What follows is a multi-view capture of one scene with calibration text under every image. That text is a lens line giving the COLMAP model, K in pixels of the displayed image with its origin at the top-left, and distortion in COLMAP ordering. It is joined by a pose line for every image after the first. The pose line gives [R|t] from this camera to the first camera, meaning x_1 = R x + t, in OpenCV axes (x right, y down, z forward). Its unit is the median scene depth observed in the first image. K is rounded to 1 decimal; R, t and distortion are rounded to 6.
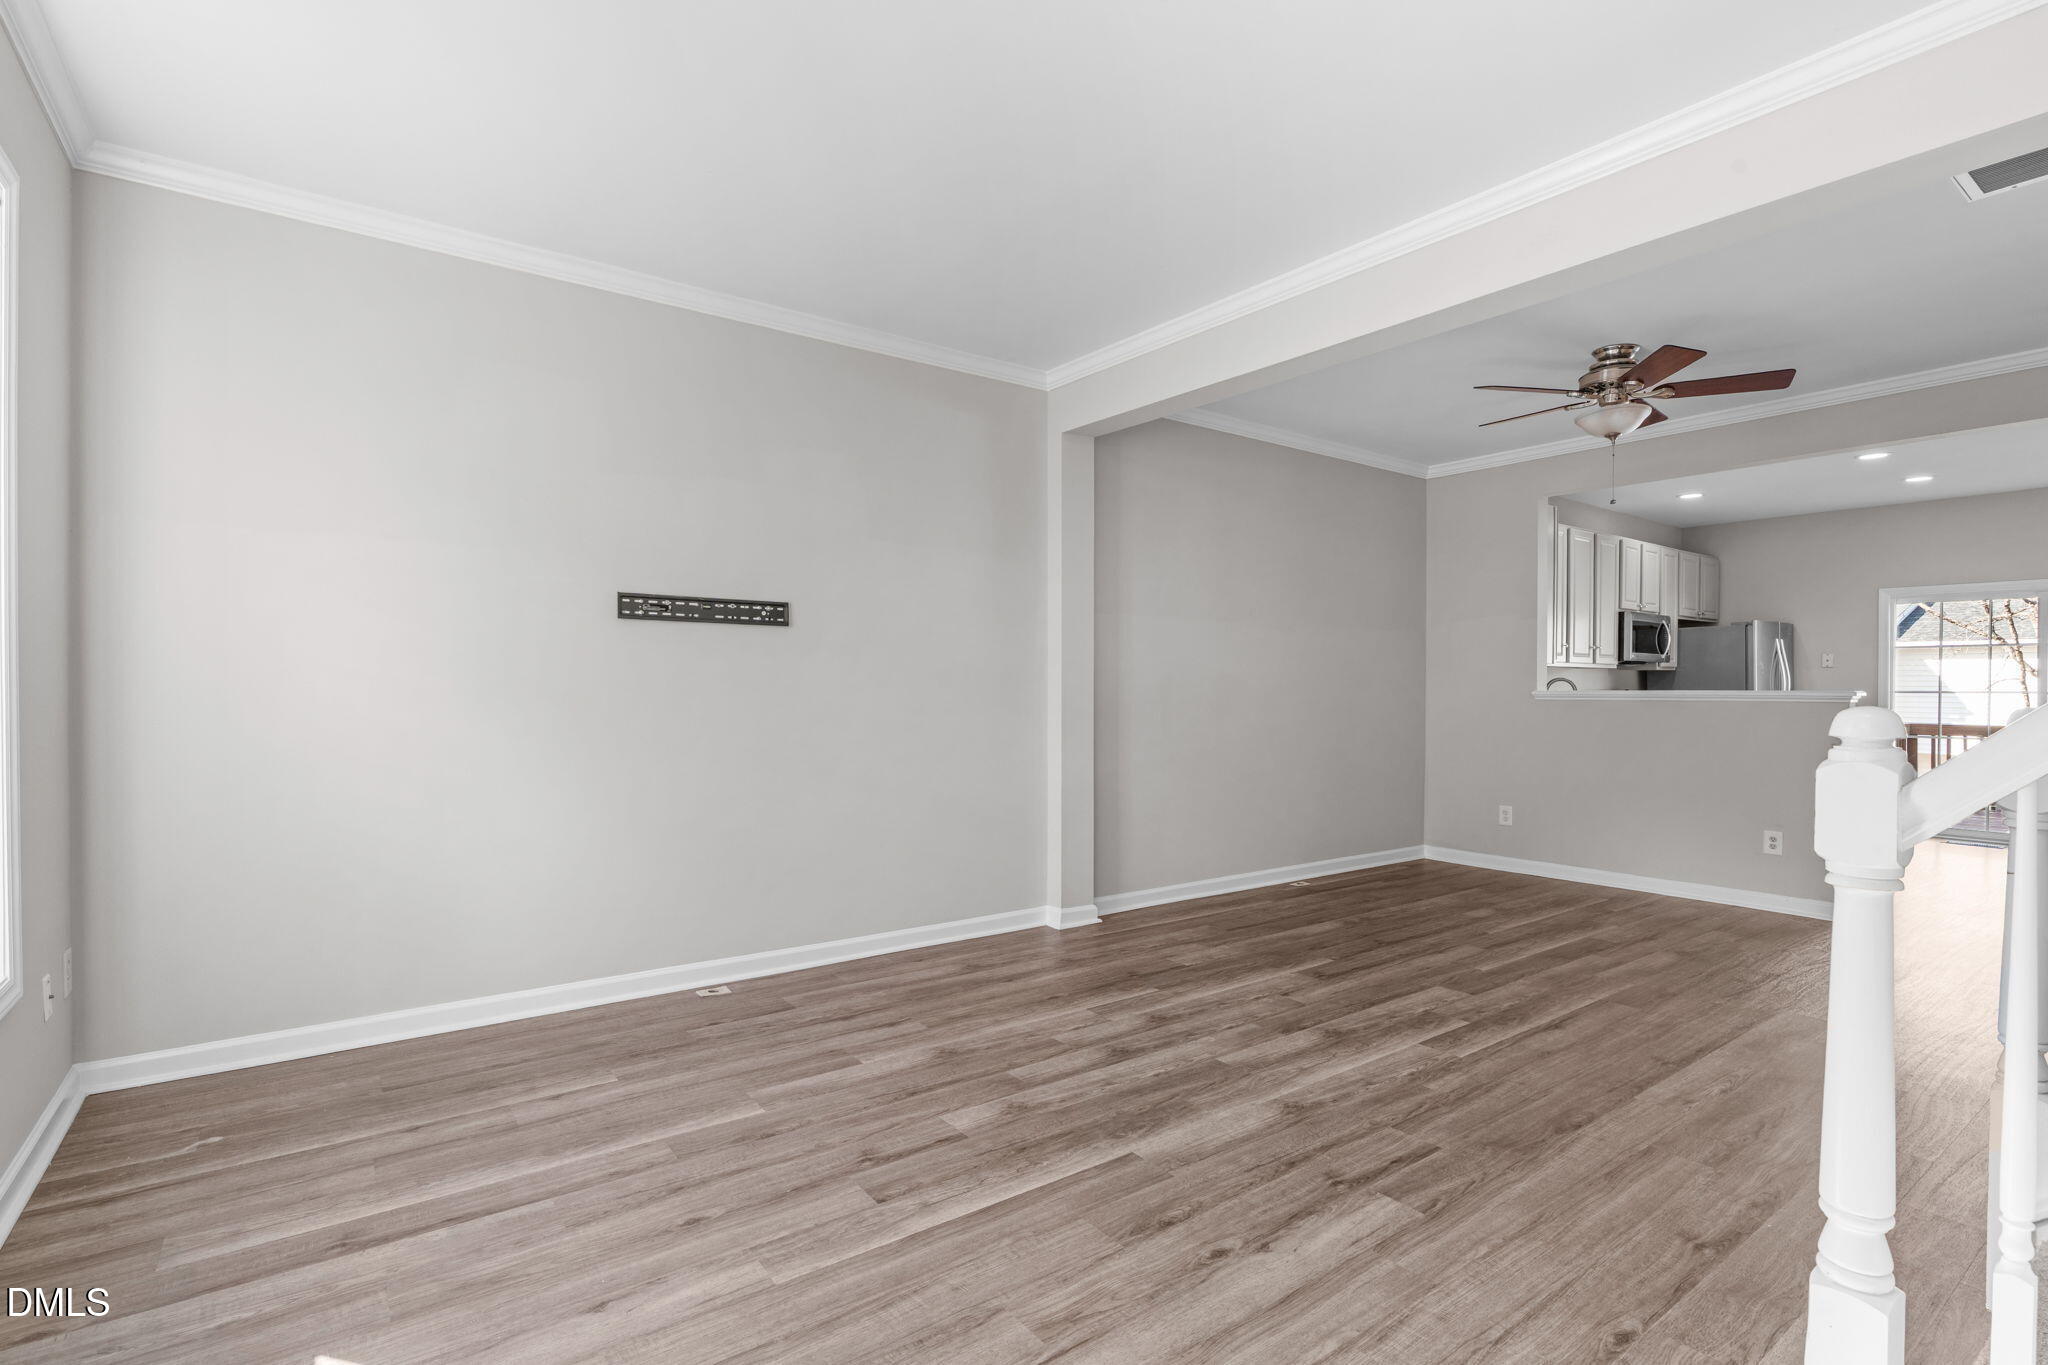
lens RADIAL K [[941.4, 0, 995.7], [0, 941.4, 695.4], [0, 0, 1]] dist [-0.001613, -0.000297]
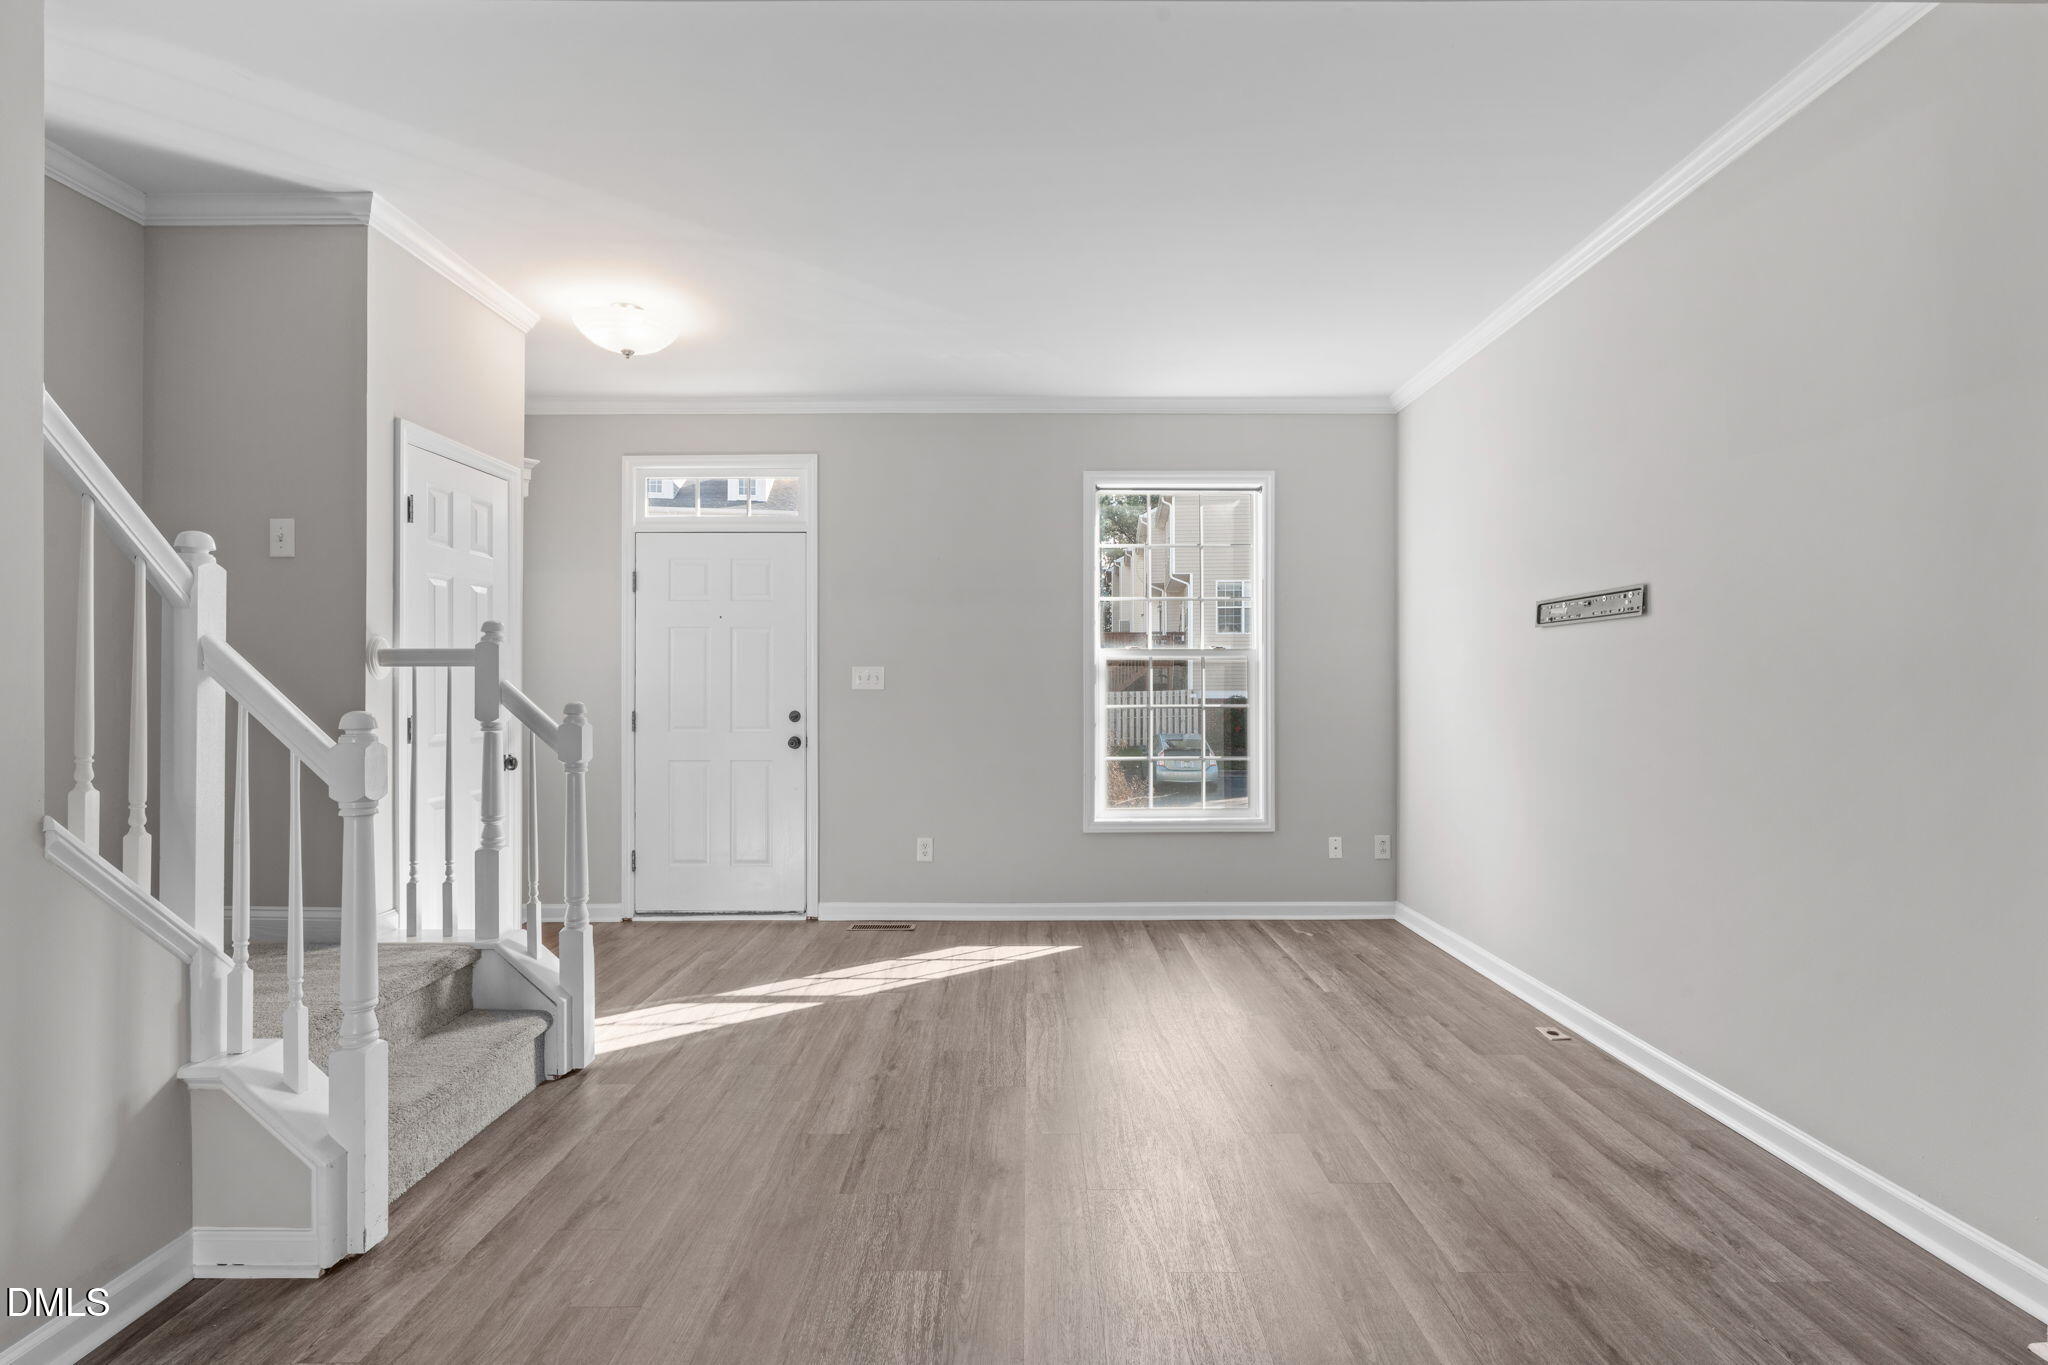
lens RADIAL K [[1027.9, 0, 1011.3], [0, 1027.9, 687.0], [0, 0, 1]] dist [-0.006463, 0.001318]
pose [[-0.586443, -0.008177, -0.809949, 0.774610], [-0.009311, 0.999951, -0.003354, -0.007971], [0.809937, 0.005575, -0.586491, 1.117937]]
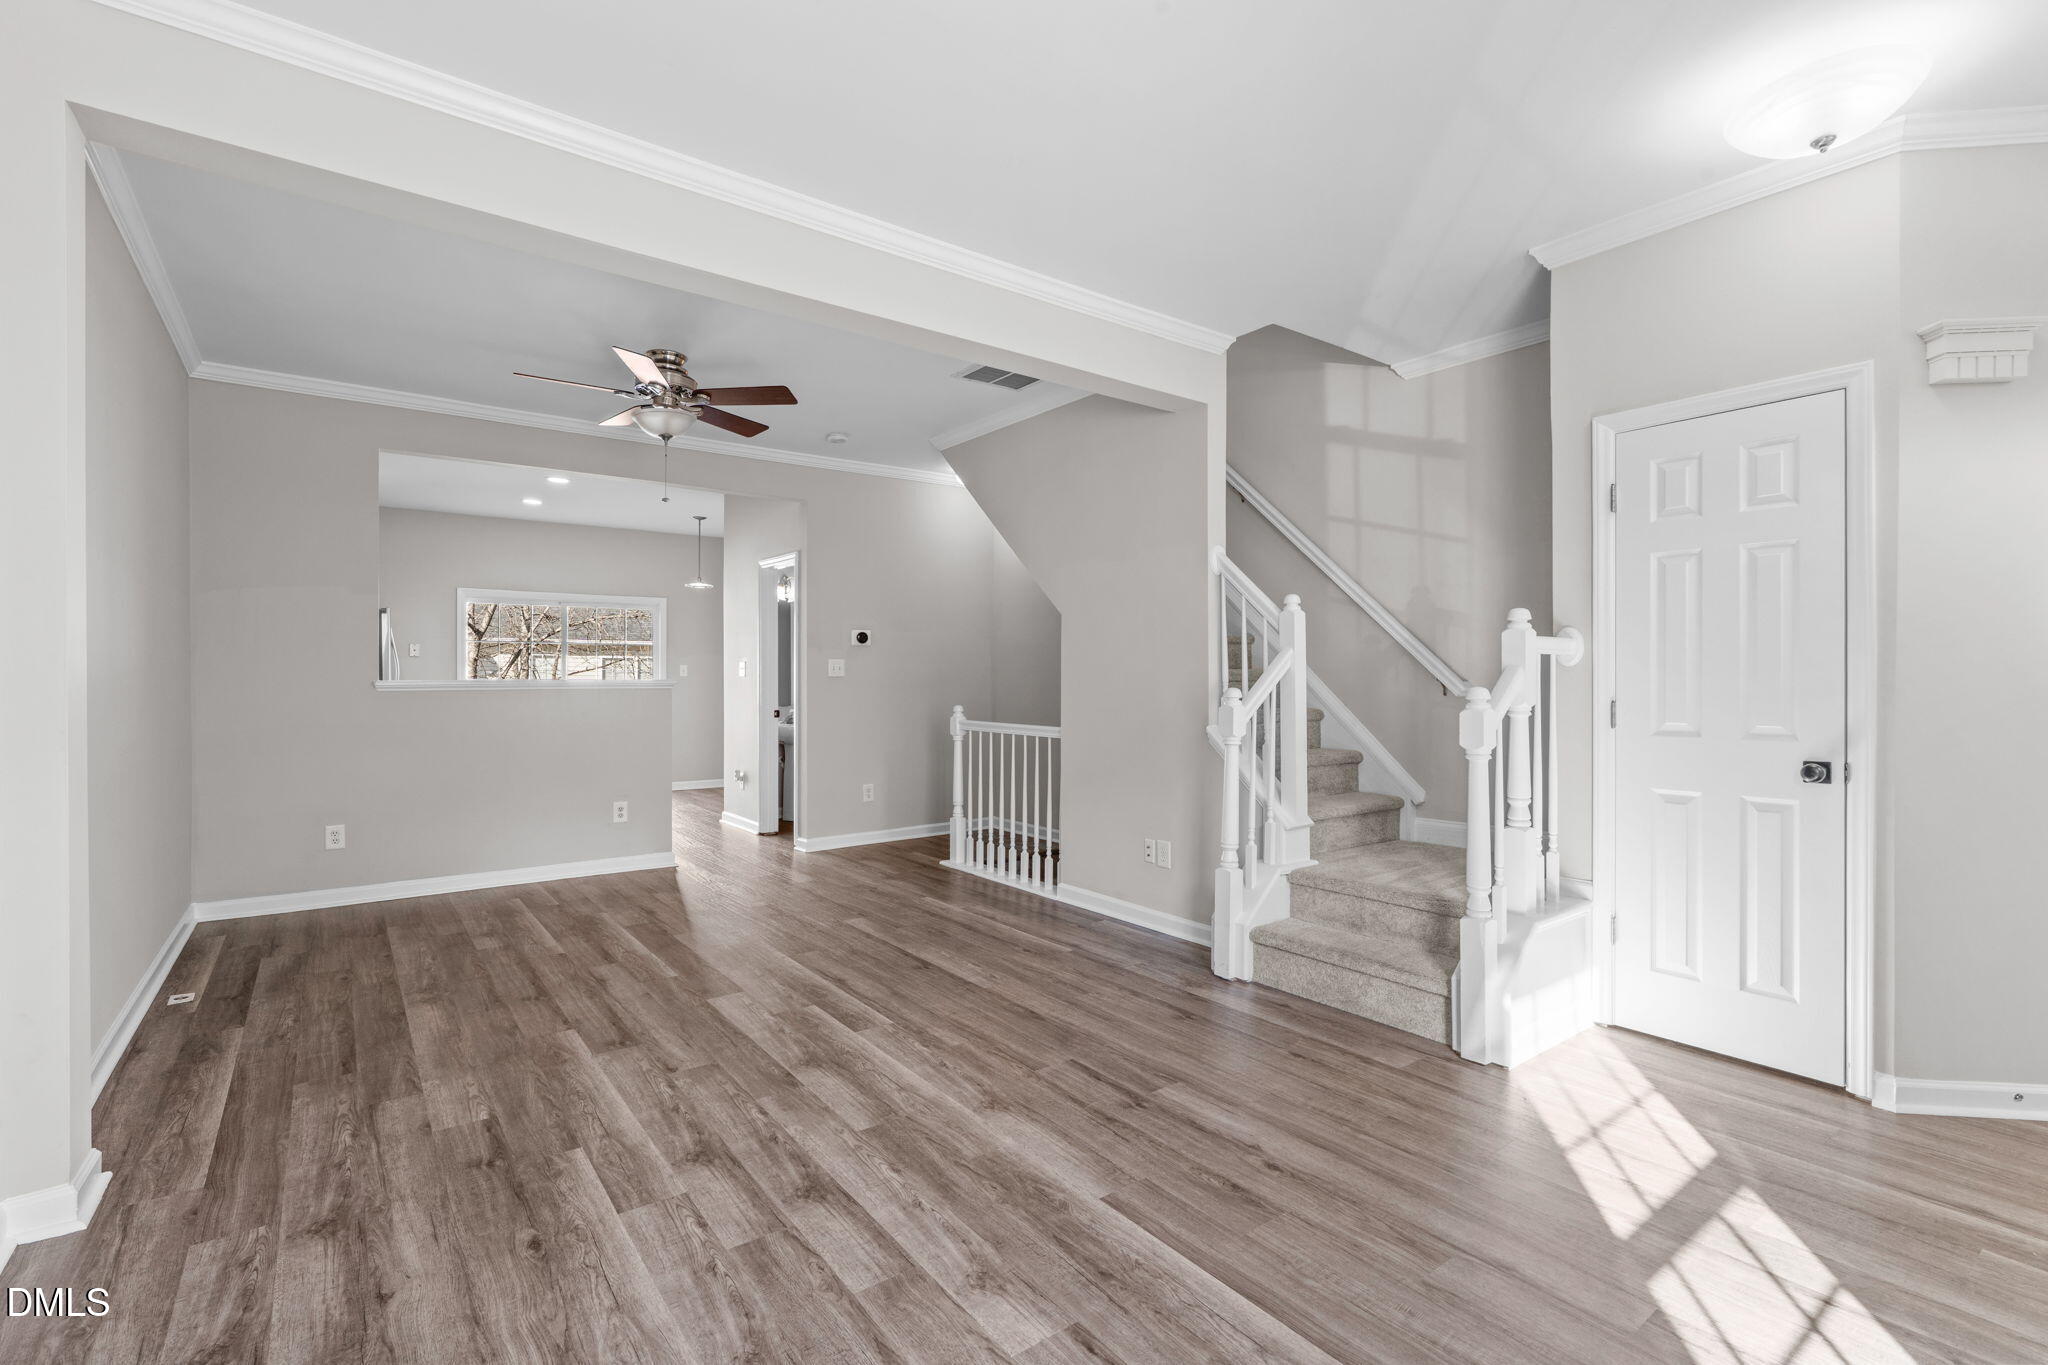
lens RADIAL K [[954.9, 0, 1073.6], [0, 954.9, 684.0], [0, 0, 1]] dist [-0.006631, -0.000524]
pose [[-0.045663, -0.009023, 0.998916, -0.485052], [0.007761, 0.999926, 0.009387, -0.008258], [-0.998927, 0.008181, -0.045590, 0.681811]]
